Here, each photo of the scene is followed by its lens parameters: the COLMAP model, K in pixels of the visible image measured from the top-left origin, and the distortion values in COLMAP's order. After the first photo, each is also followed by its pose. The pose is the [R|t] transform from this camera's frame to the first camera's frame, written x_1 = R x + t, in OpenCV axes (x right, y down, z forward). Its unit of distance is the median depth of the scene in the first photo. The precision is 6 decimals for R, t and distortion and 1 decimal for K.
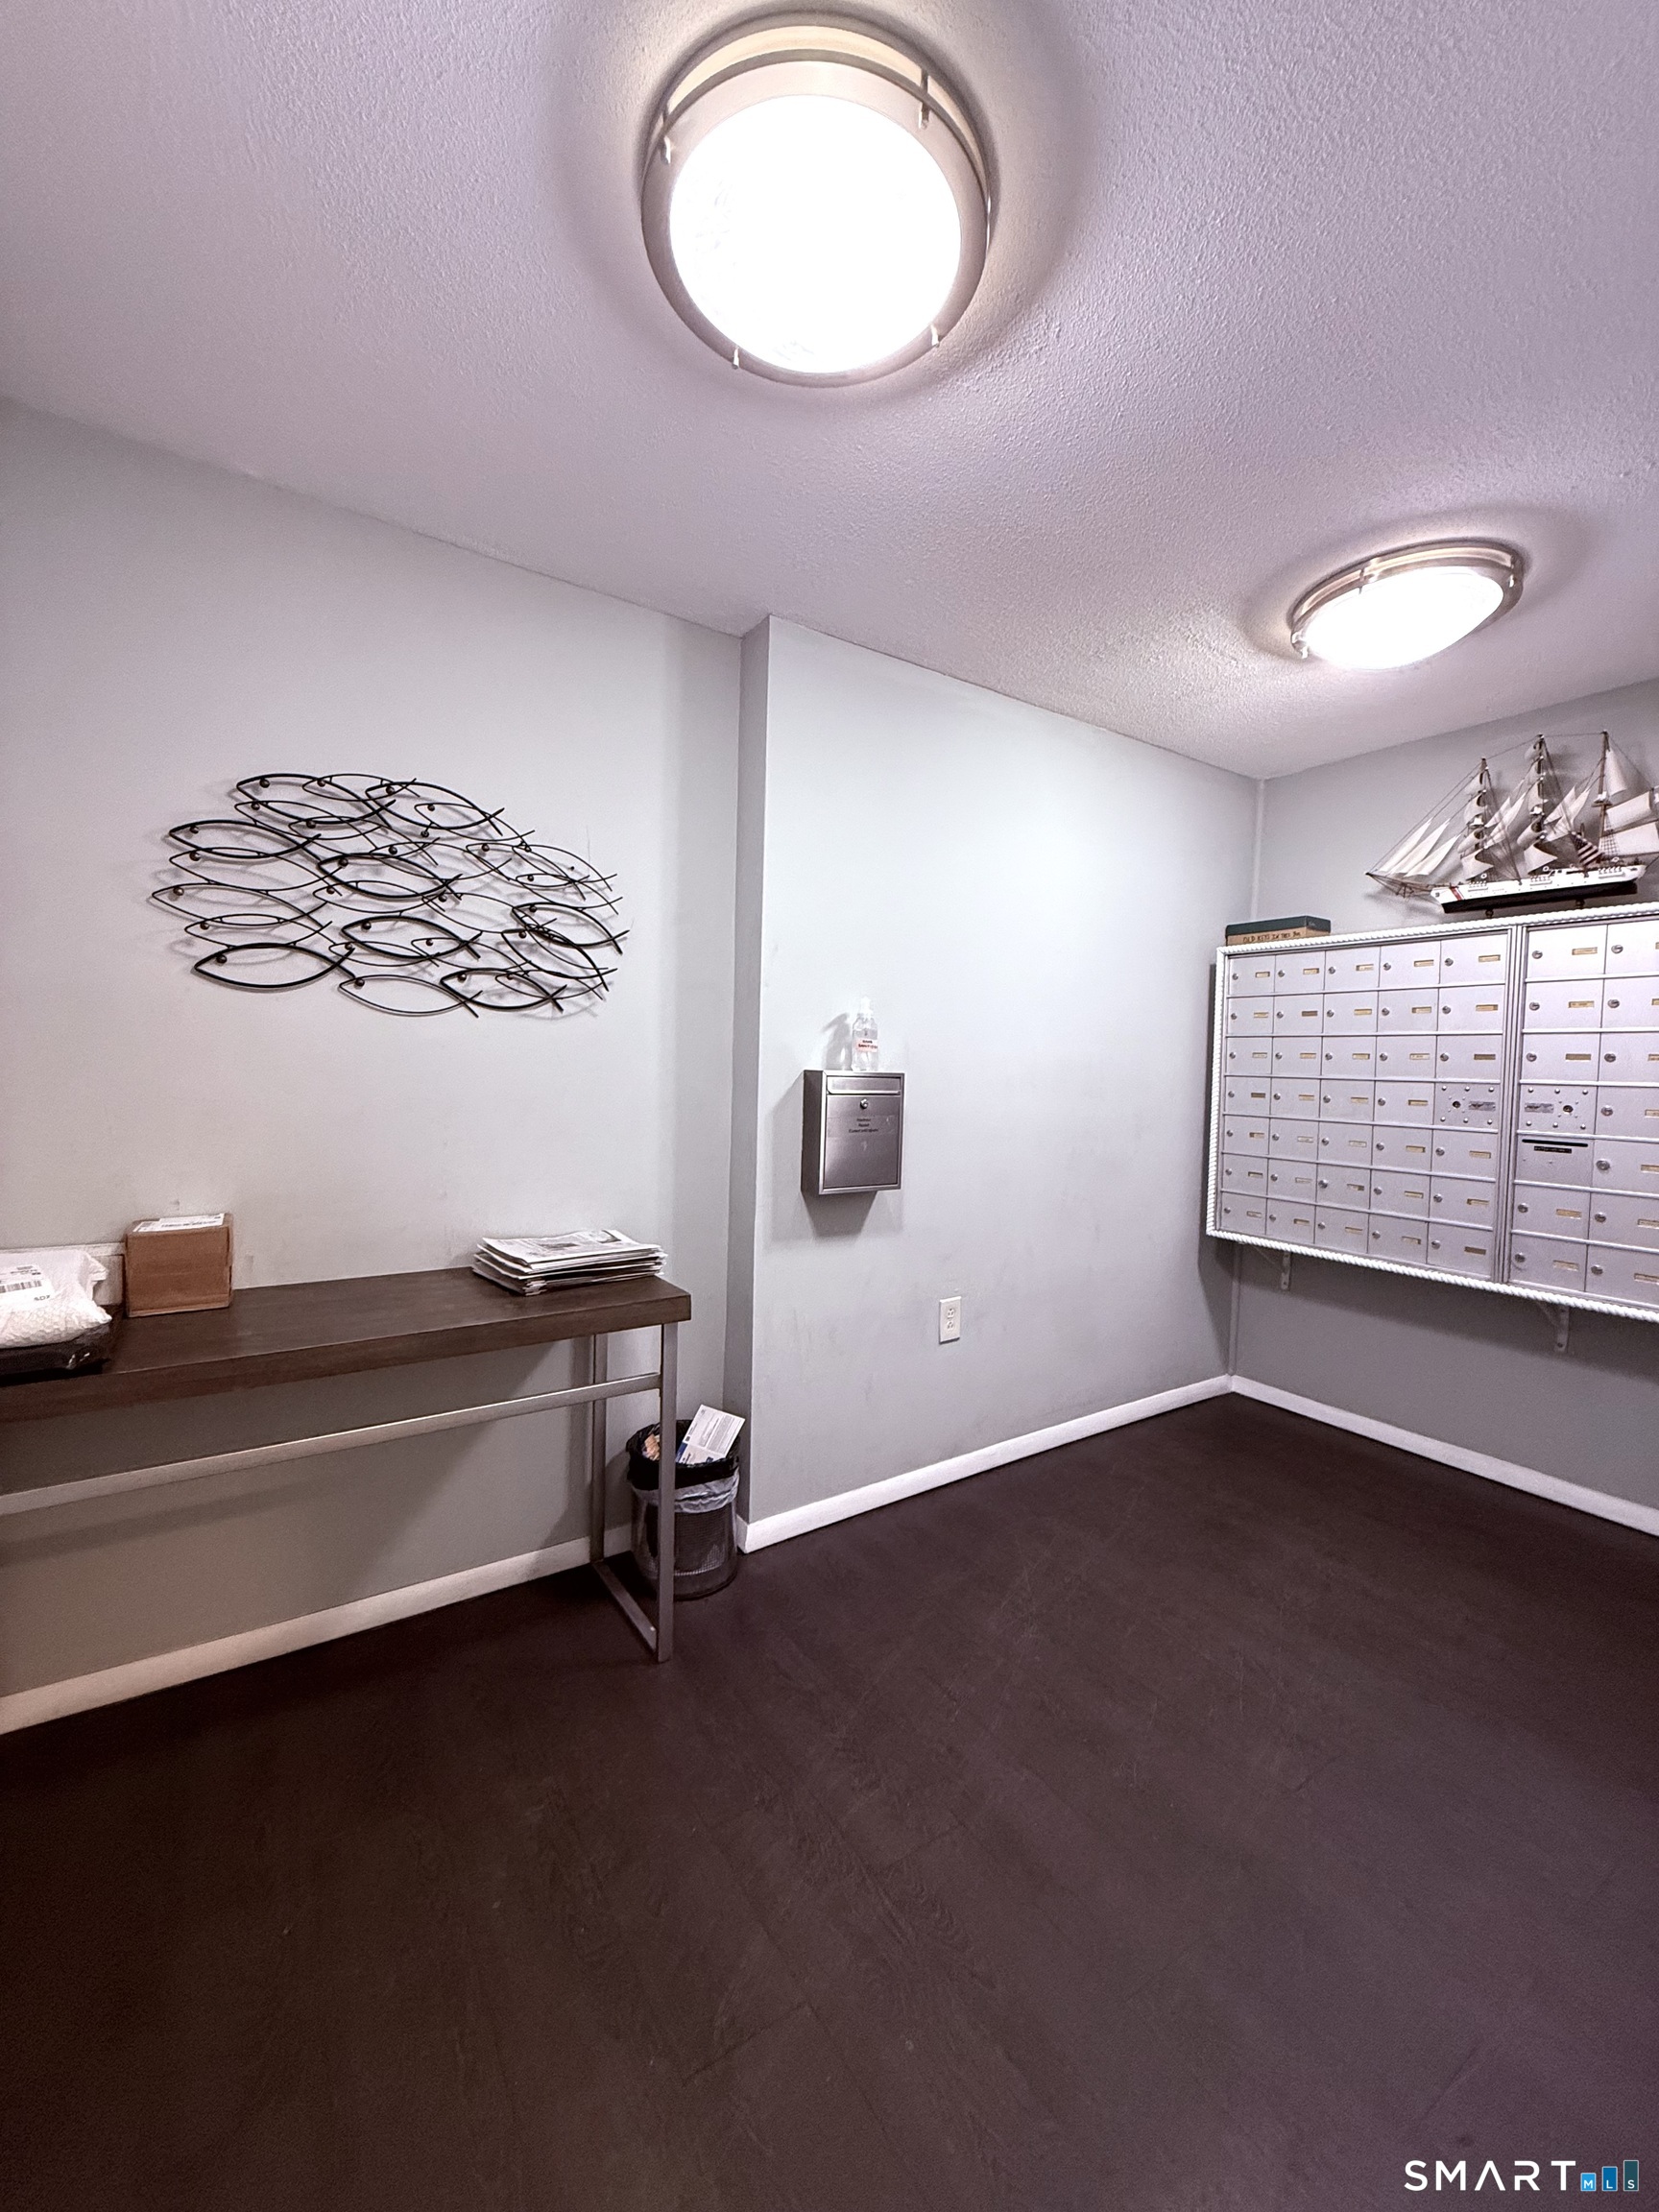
lens RADIAL K [[878.6, 0, 831.5], [0, 878.6, 1103.3], [0, 0, 1]] dist [-0.000522, 0.000622]
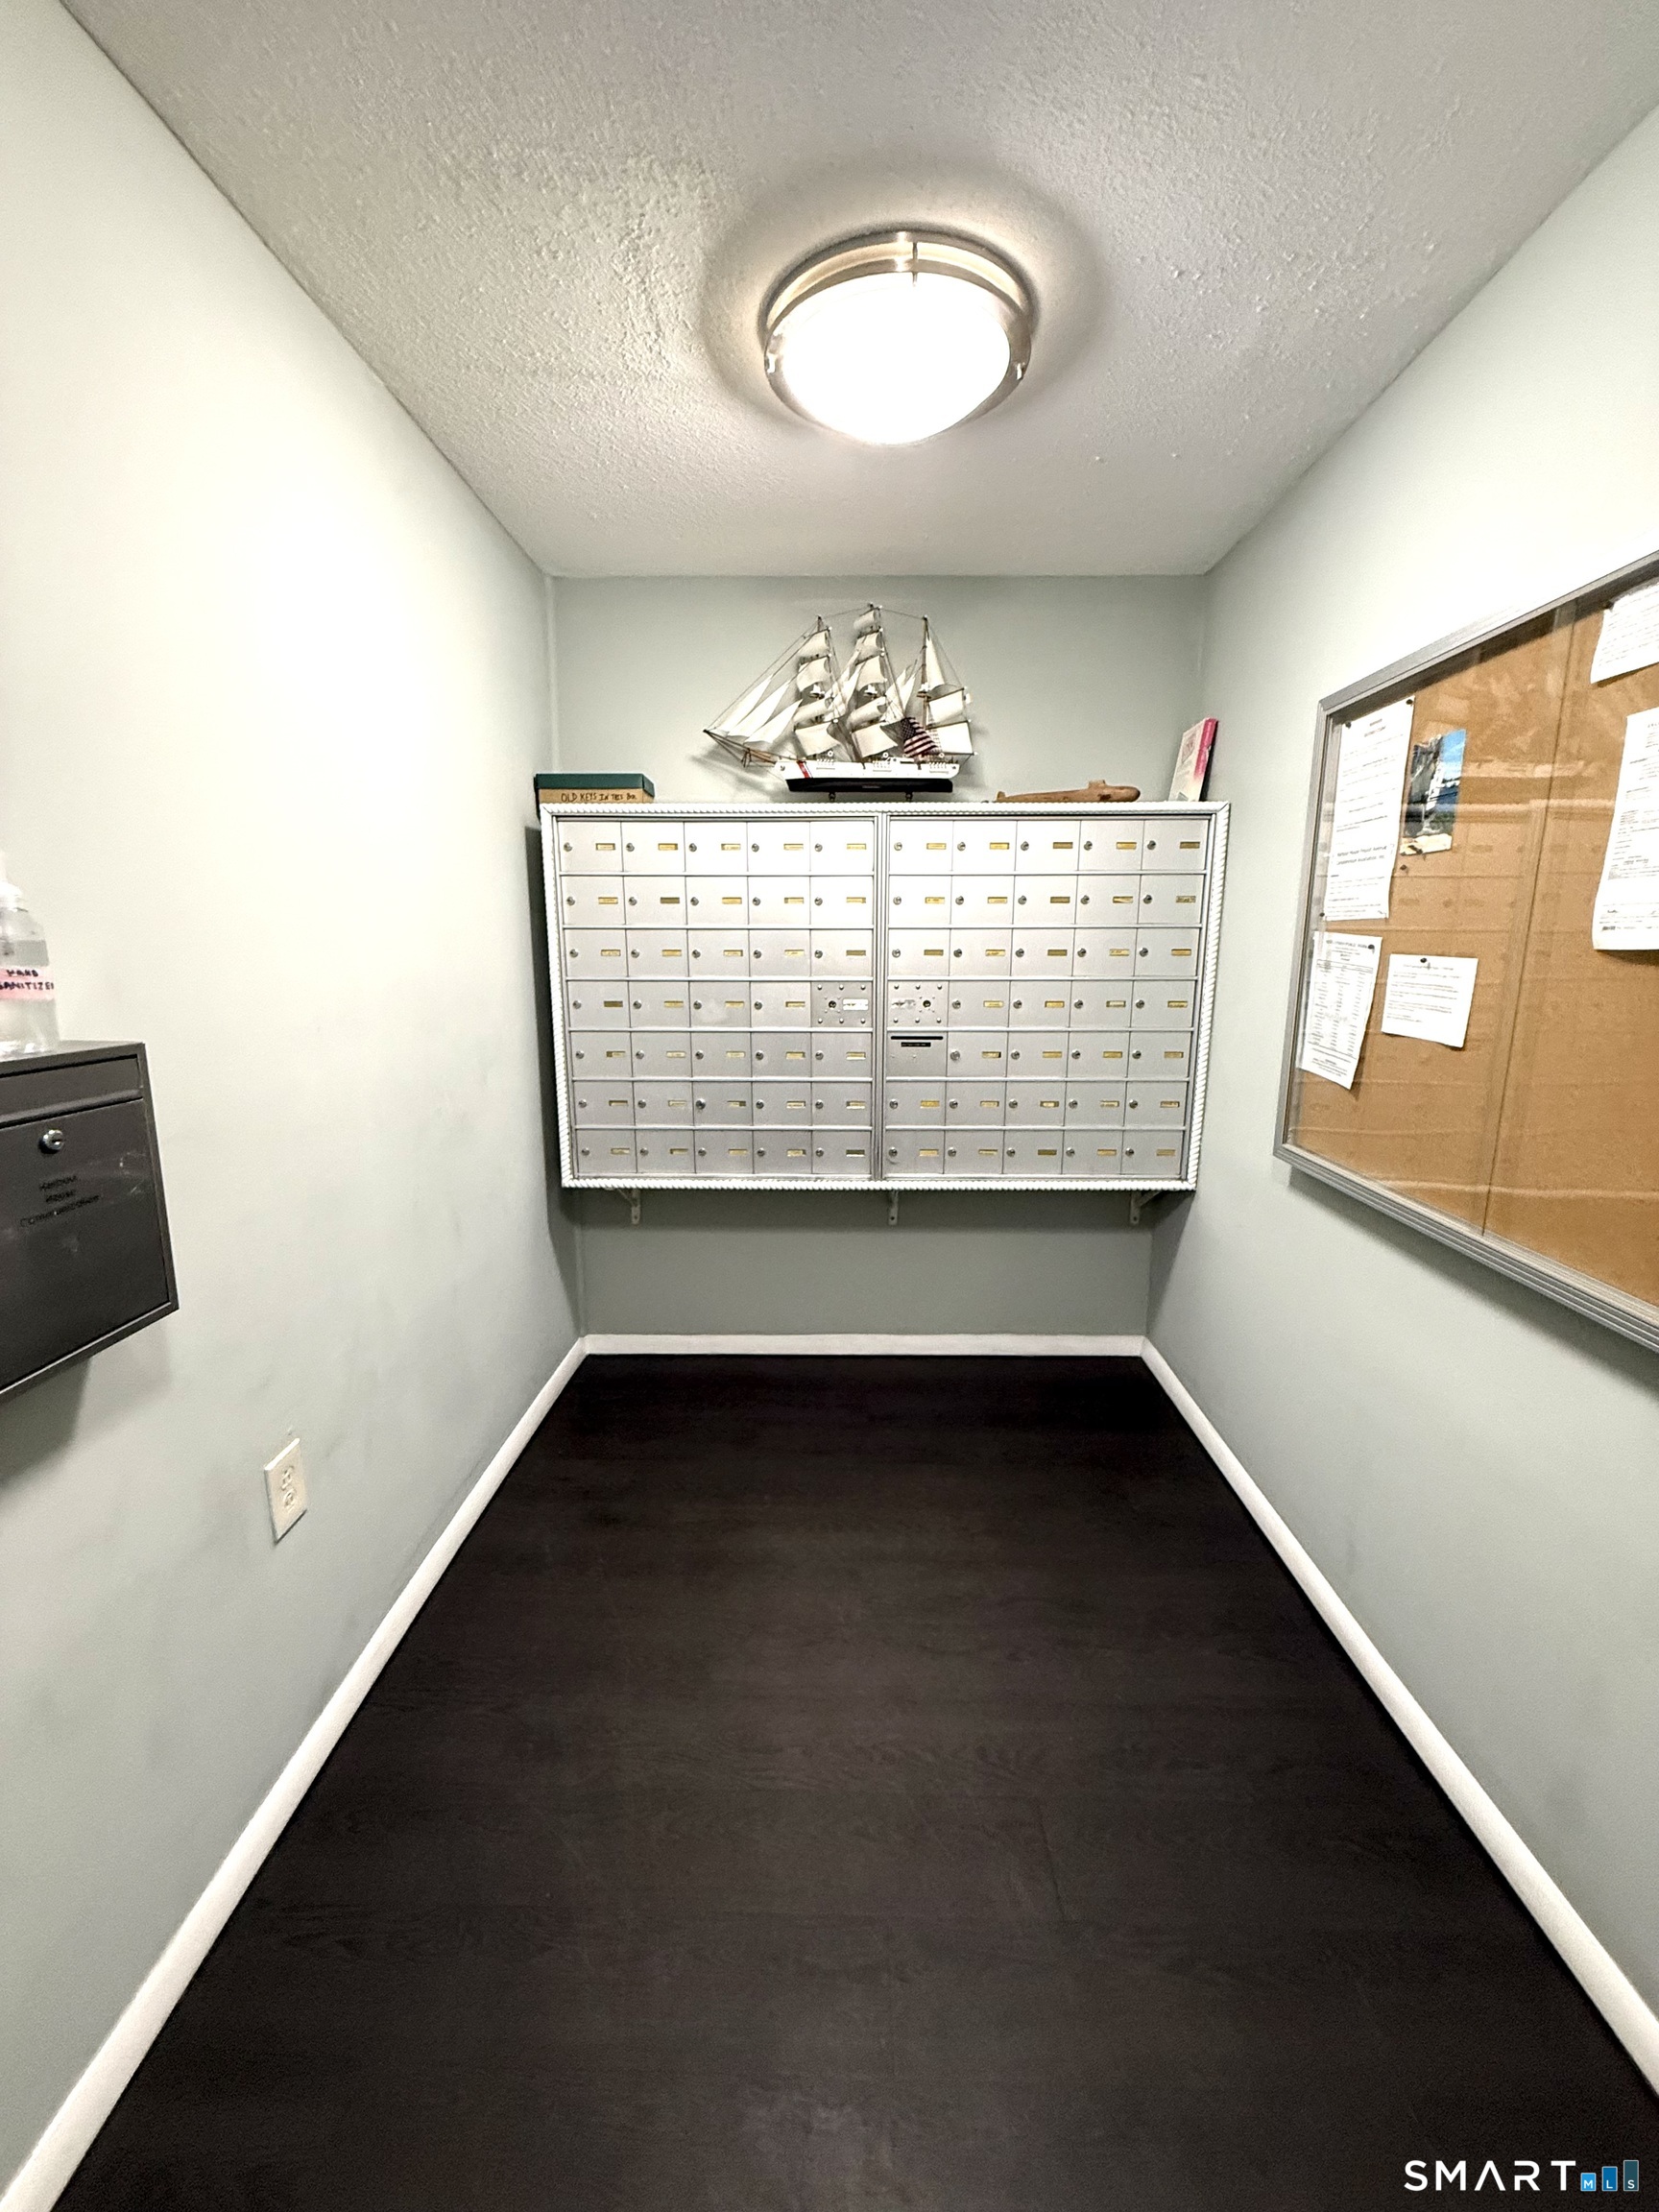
lens RADIAL K [[878.6, 0, 831.5], [0, 878.6, 1103.3], [0, 0, 1]] dist [-0.000522, 0.000622]
pose [[0.569614, -0.169969, 0.804146, -0.065559], [0.051638, 0.983852, 0.171376, -0.056985], [-0.820289, -0.056094, 0.569193, 0.469344]]
